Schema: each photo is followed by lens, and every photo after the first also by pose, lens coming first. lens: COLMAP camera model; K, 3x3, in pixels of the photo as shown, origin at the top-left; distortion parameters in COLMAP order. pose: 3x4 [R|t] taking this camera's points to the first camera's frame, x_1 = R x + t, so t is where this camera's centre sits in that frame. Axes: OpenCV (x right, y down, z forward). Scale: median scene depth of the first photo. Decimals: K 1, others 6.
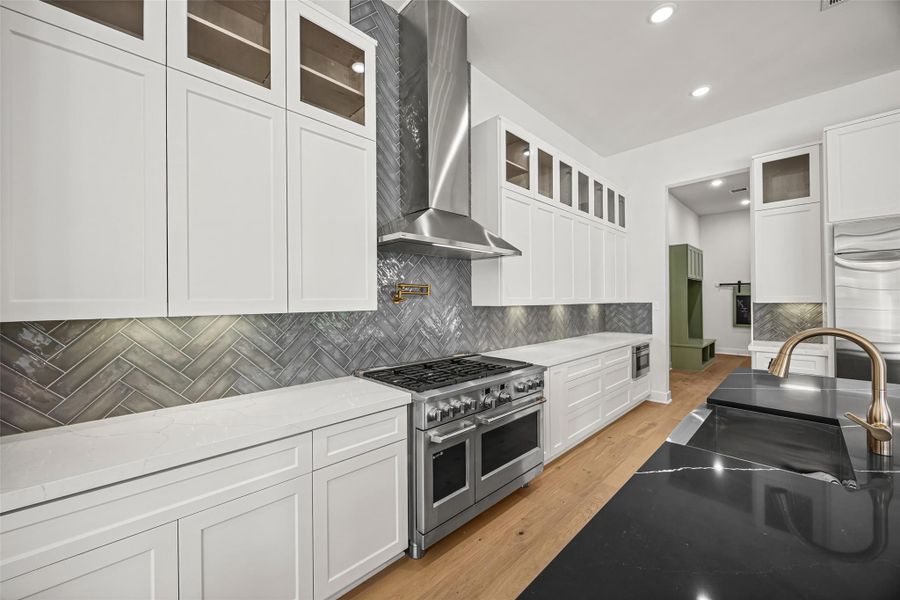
lens RADIAL K [[345.3, 0, 437.0], [0, 345.3, 300.1], [0, 0, 1]] dist [-0.000818, 0.000296]
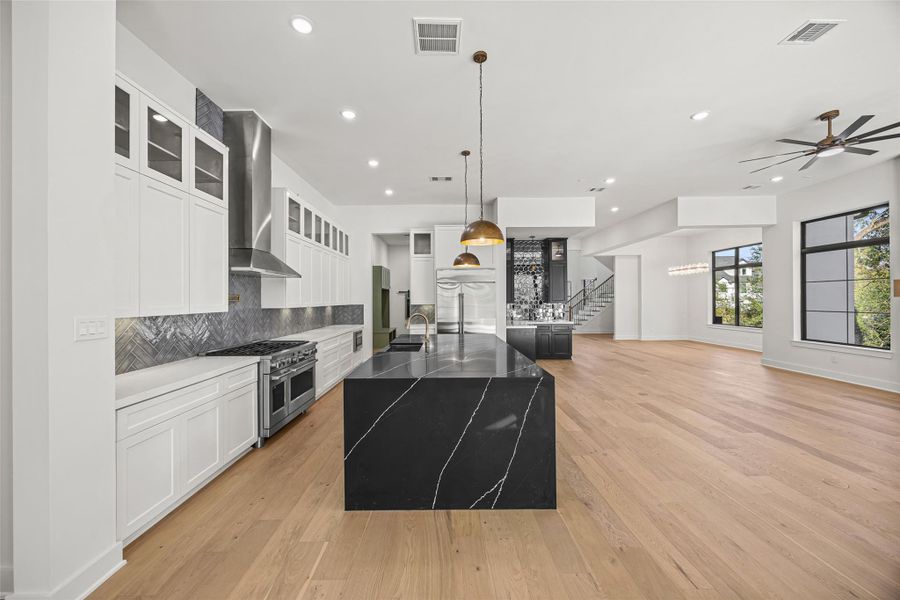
lens RADIAL K [[345.3, 0, 454.2], [0, 345.3, 295.8], [0, 0, 1]] dist [-0.000818, 0.000296]
pose [[0.668515, 0.012309, 0.743597, -0.375065], [-0.001518, 0.999884, -0.015187, -0.013128], [-0.743697, 0.009024, 0.668456, -0.499405]]
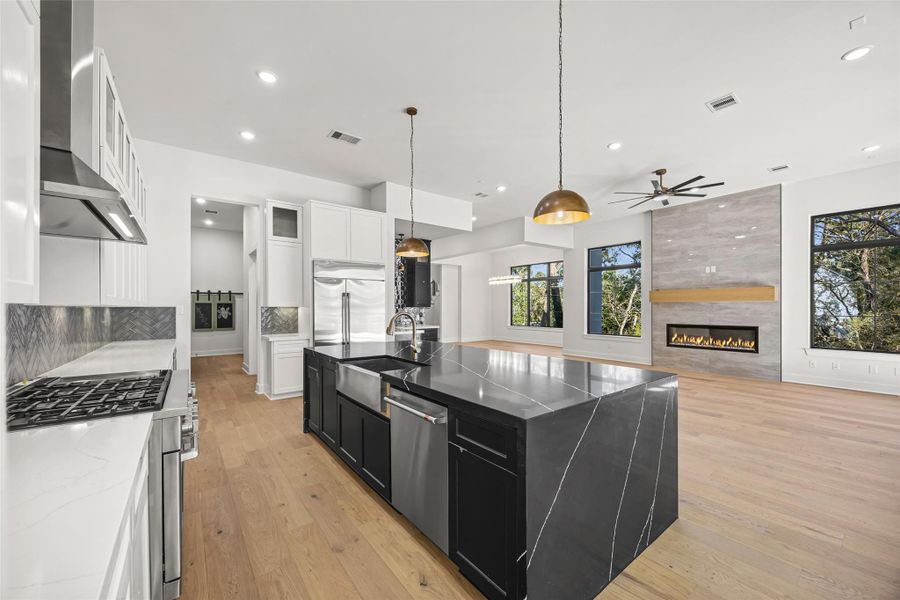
lens RADIAL K [[345.3, 0, 462.2], [0, 345.3, 305.7], [0, 0, 1]] dist [-0.000818, 0.000296]
pose [[0.084348, 0.013278, 0.996348, -0.389106], [-0.000774, 0.999912, -0.013260, 0.021395], [-0.996436, 0.000348, 0.084351, 0.124625]]
